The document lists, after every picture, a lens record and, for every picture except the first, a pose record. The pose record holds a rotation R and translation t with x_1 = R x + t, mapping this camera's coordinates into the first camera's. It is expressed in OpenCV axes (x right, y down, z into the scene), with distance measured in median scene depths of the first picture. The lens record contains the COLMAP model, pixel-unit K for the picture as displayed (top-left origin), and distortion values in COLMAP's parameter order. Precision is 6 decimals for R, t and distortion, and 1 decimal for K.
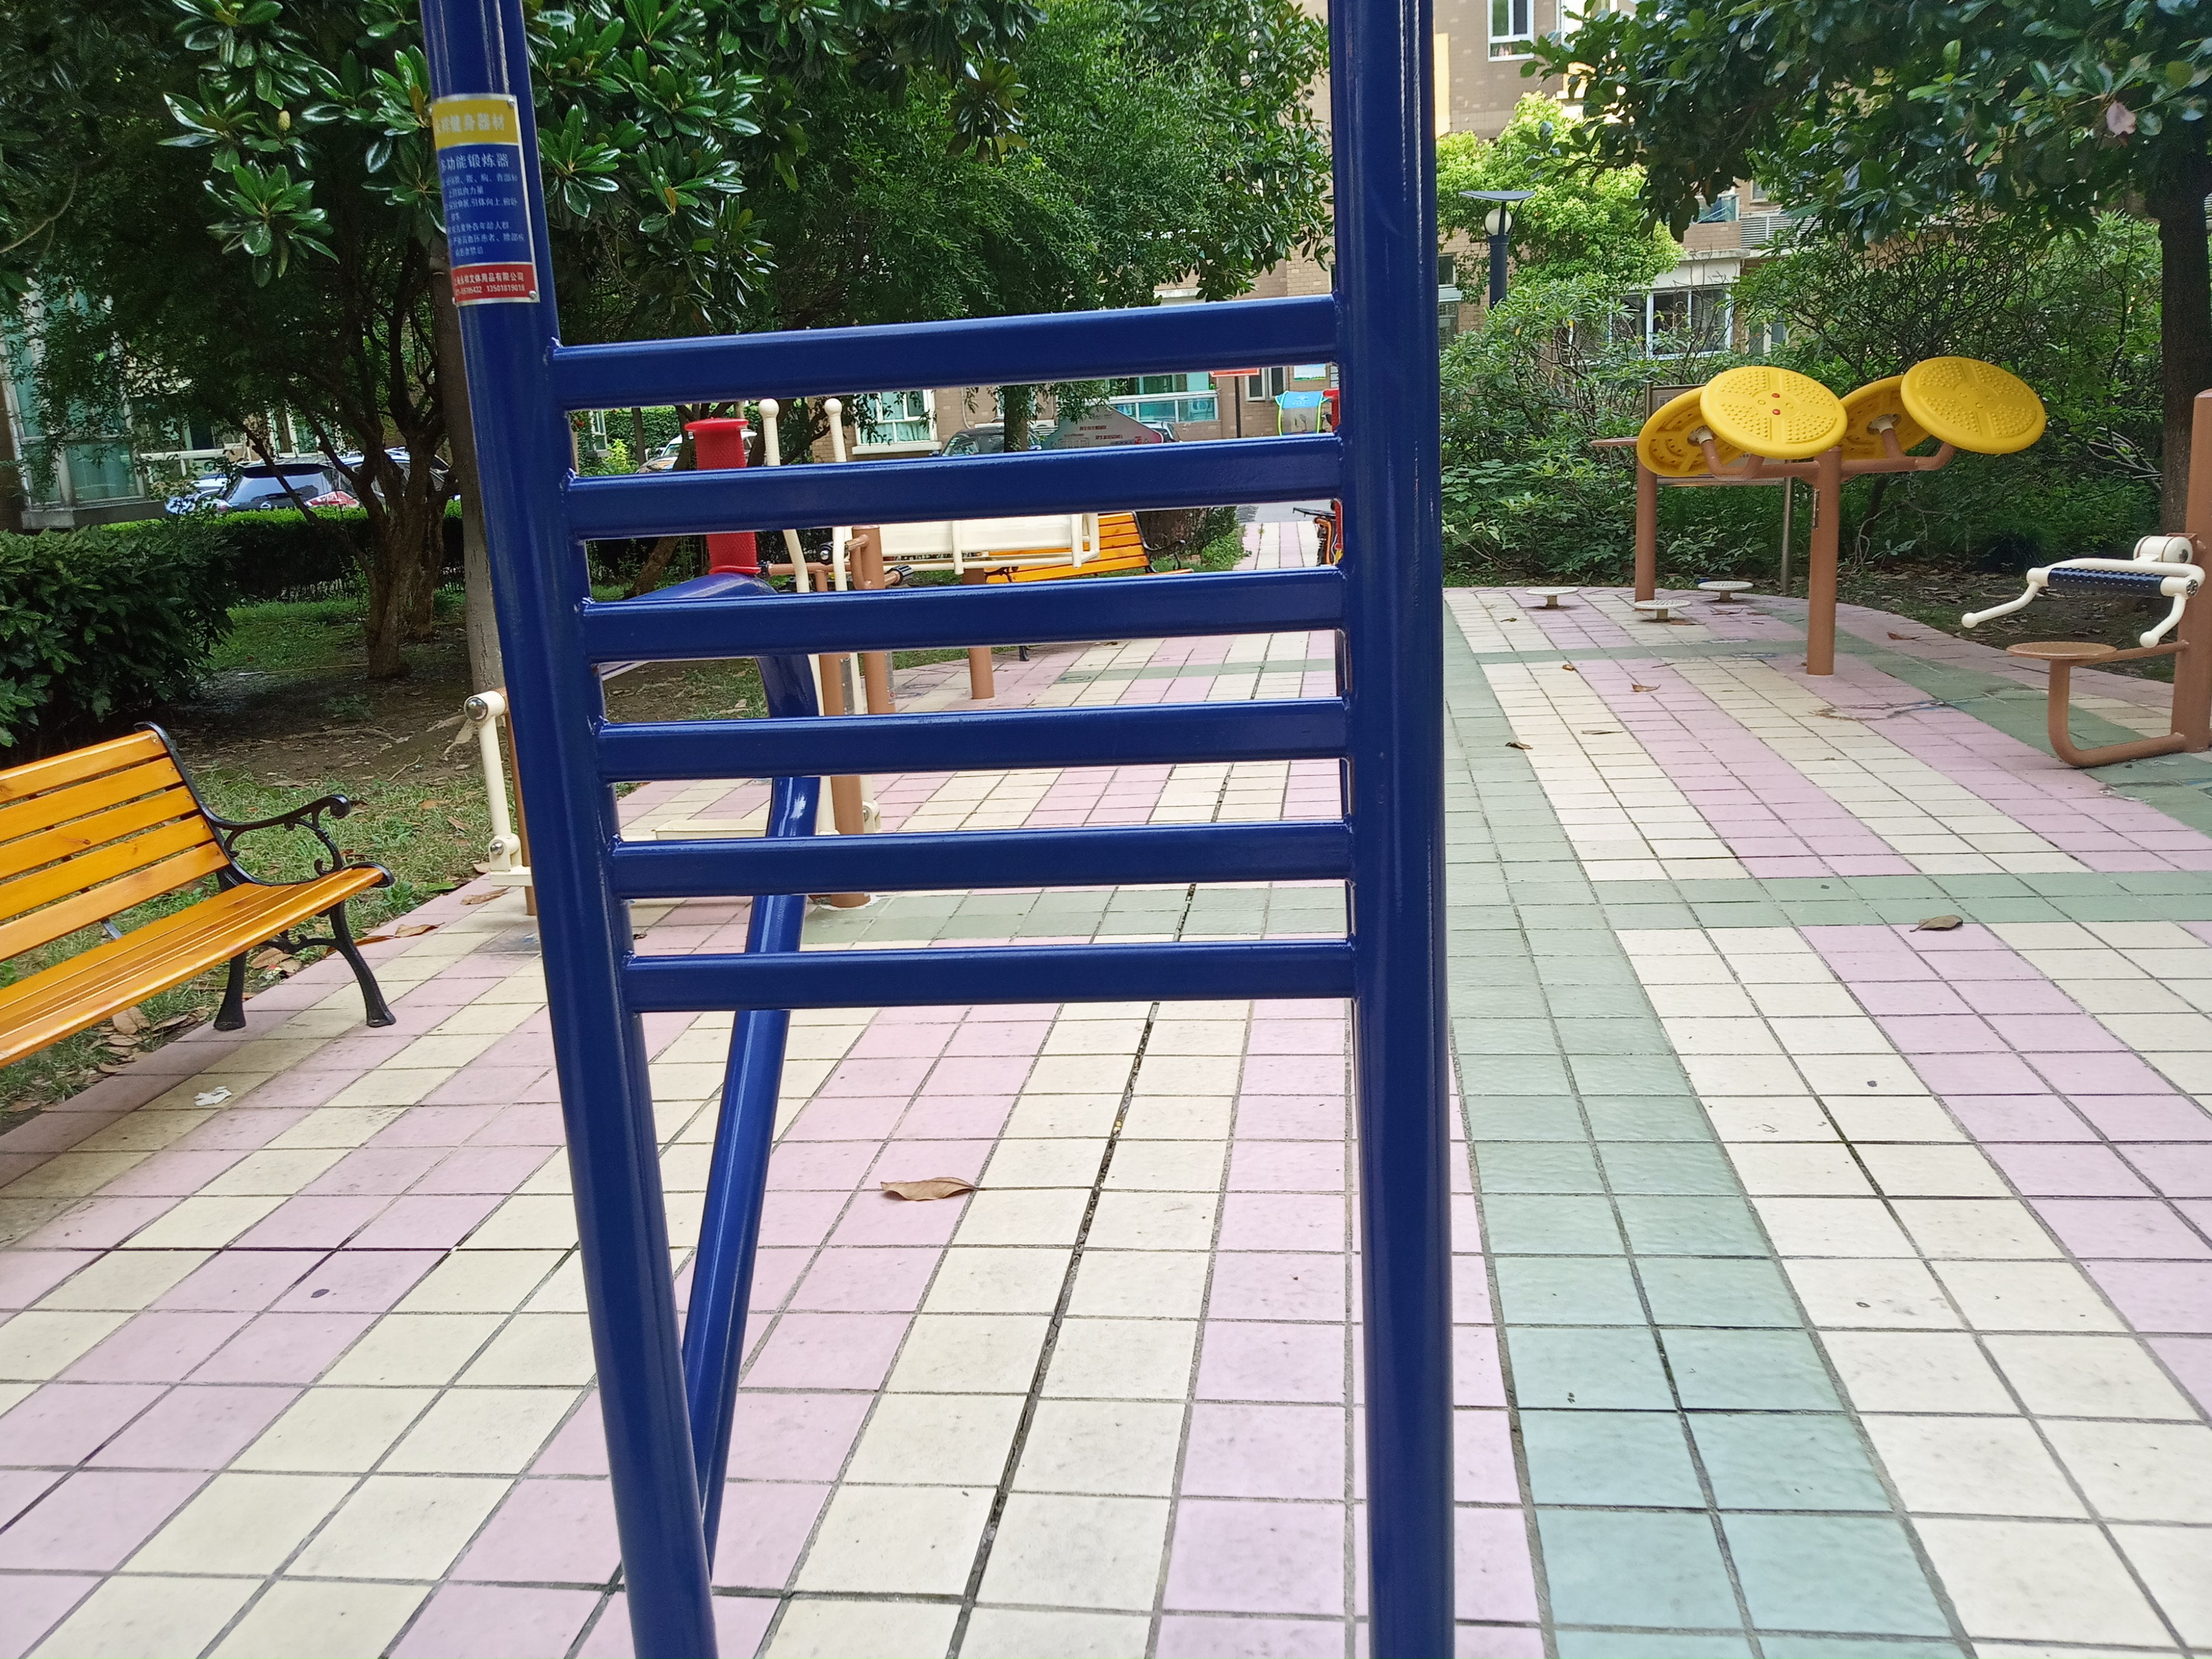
lens RADIAL K [[1806.2, 0, 1121.7], [0, 1806.2, 820.1], [0, 0, 1]] dist [0.073297, -0.163235]
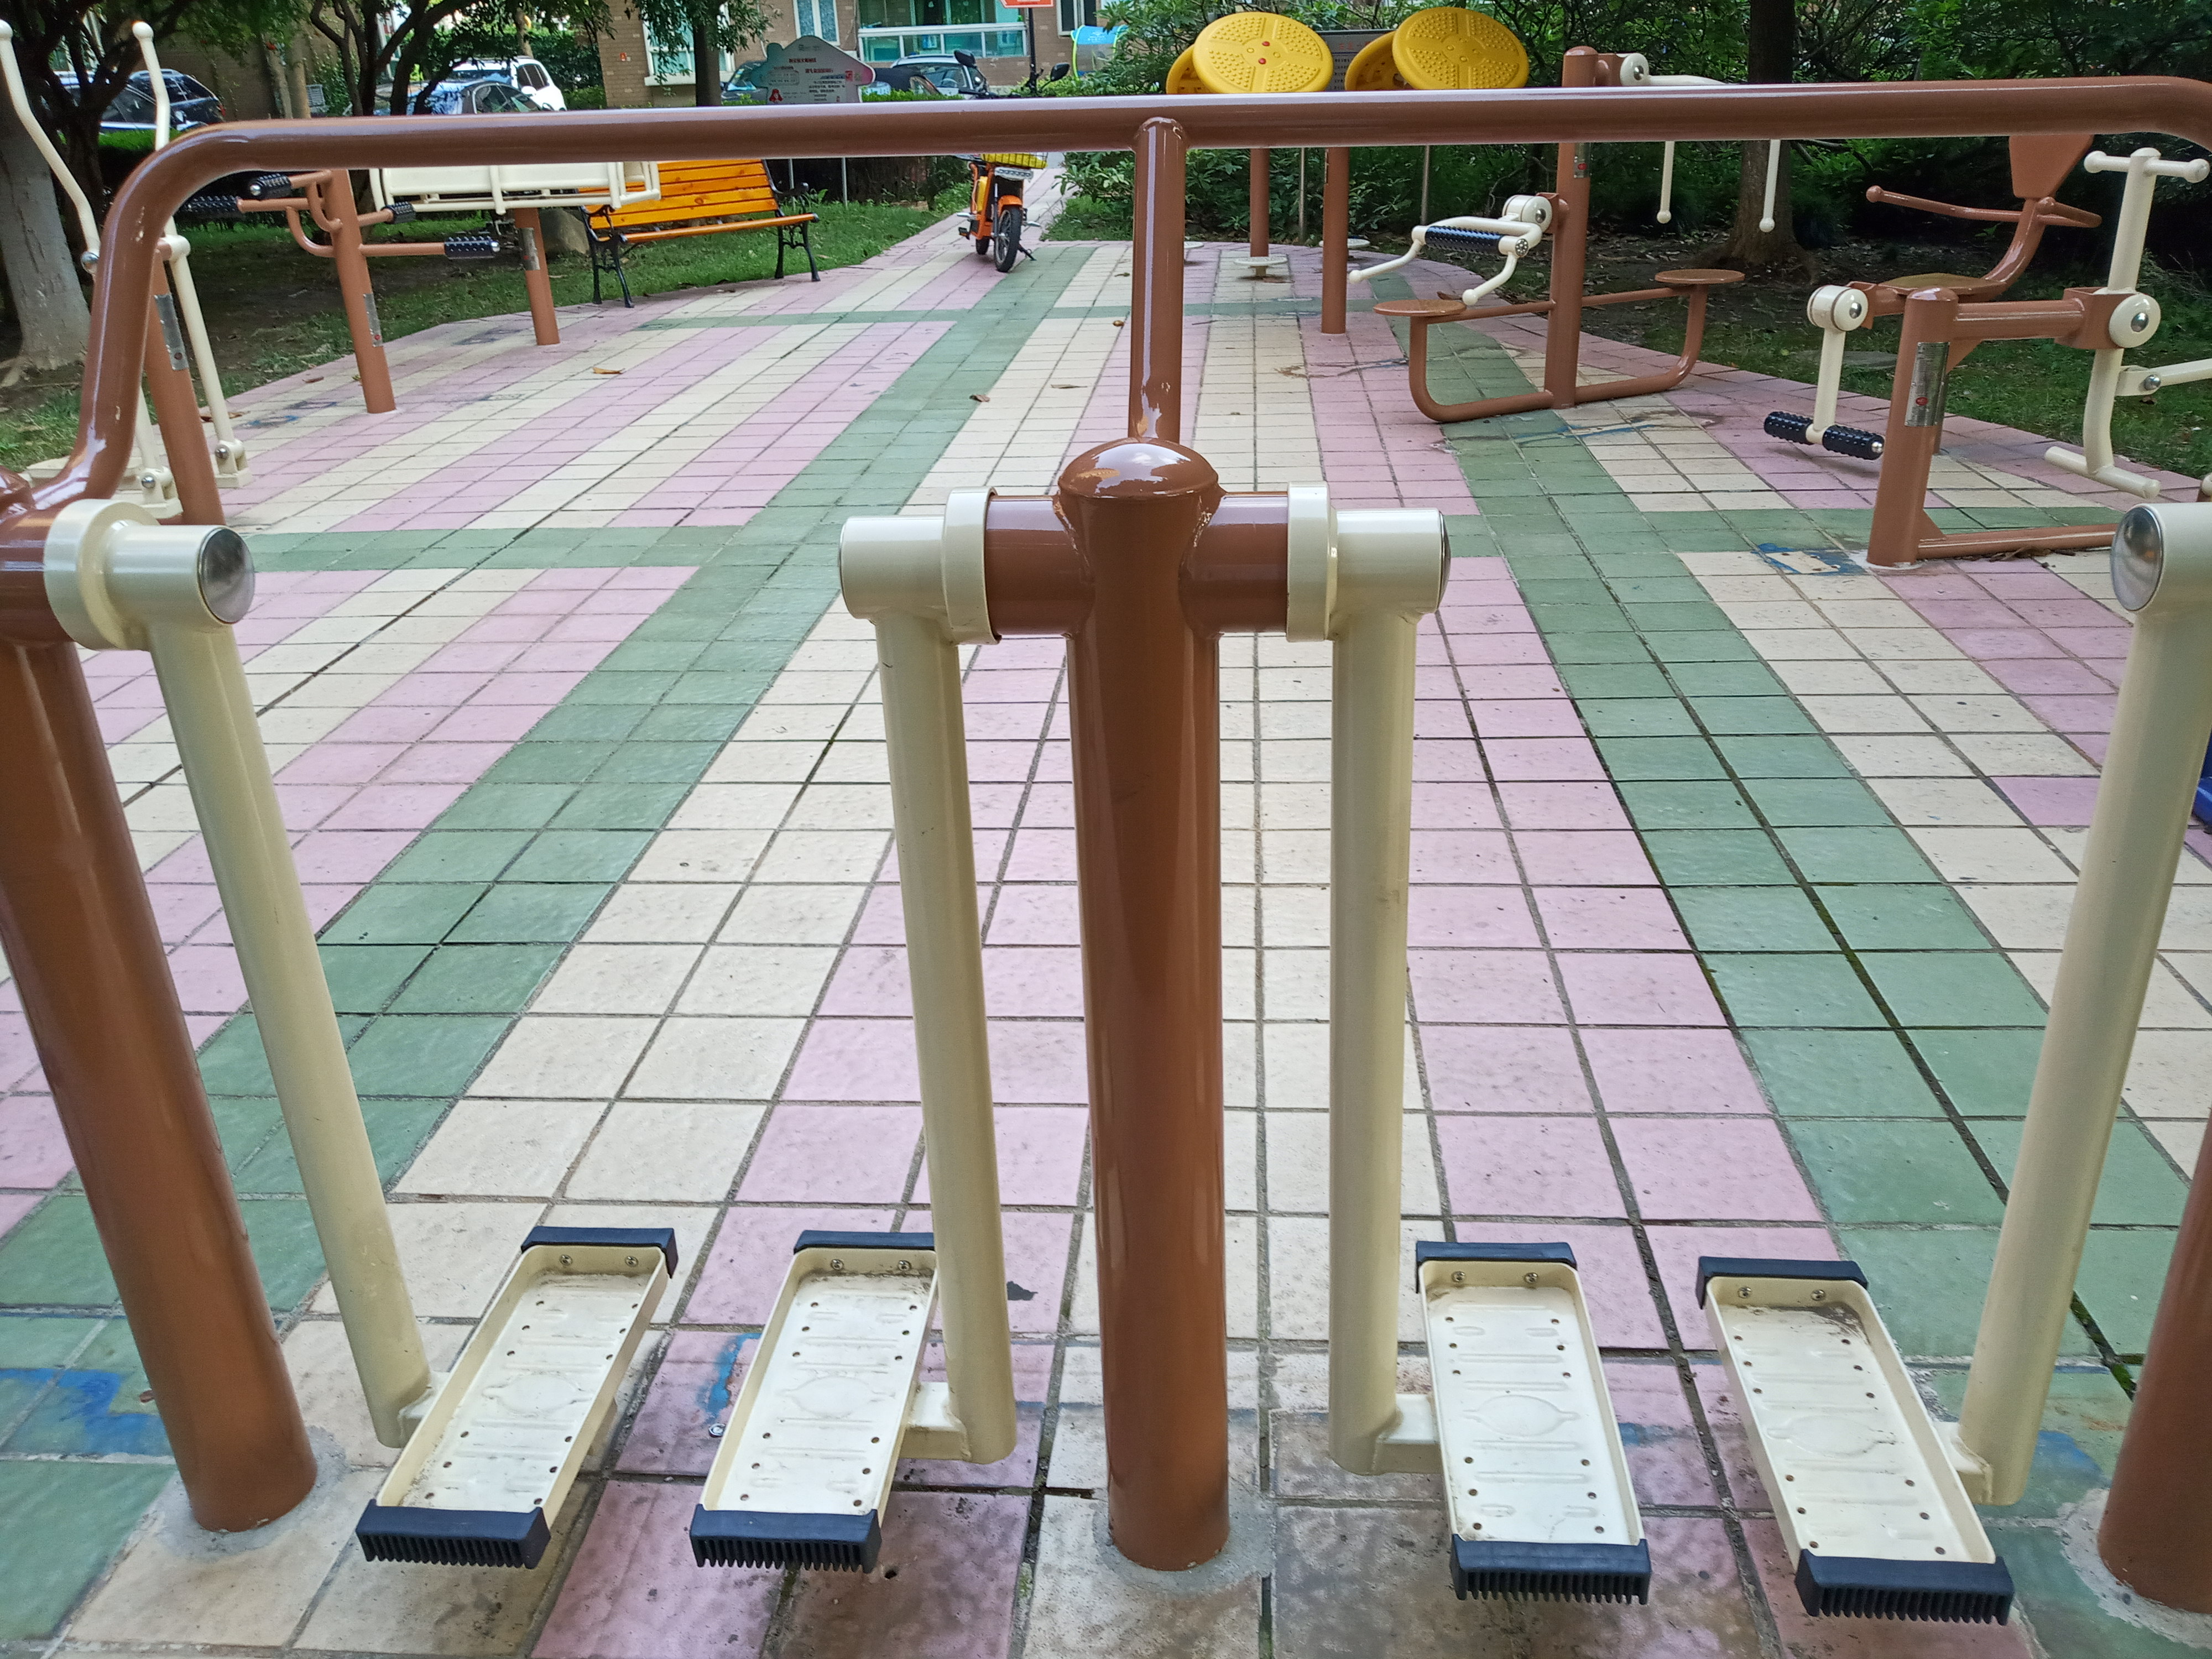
lens RADIAL K [[1806.2, 0, 1121.7], [0, 1806.2, 820.1], [0, 0, 1]] dist [0.073297, -0.163235]
pose [[0.997895, -0.003127, 0.064776, 0.269768], [-0.008566, 0.983731, 0.179442, 0.010909], [-0.064283, -0.179619, 0.981634, -0.073528]]
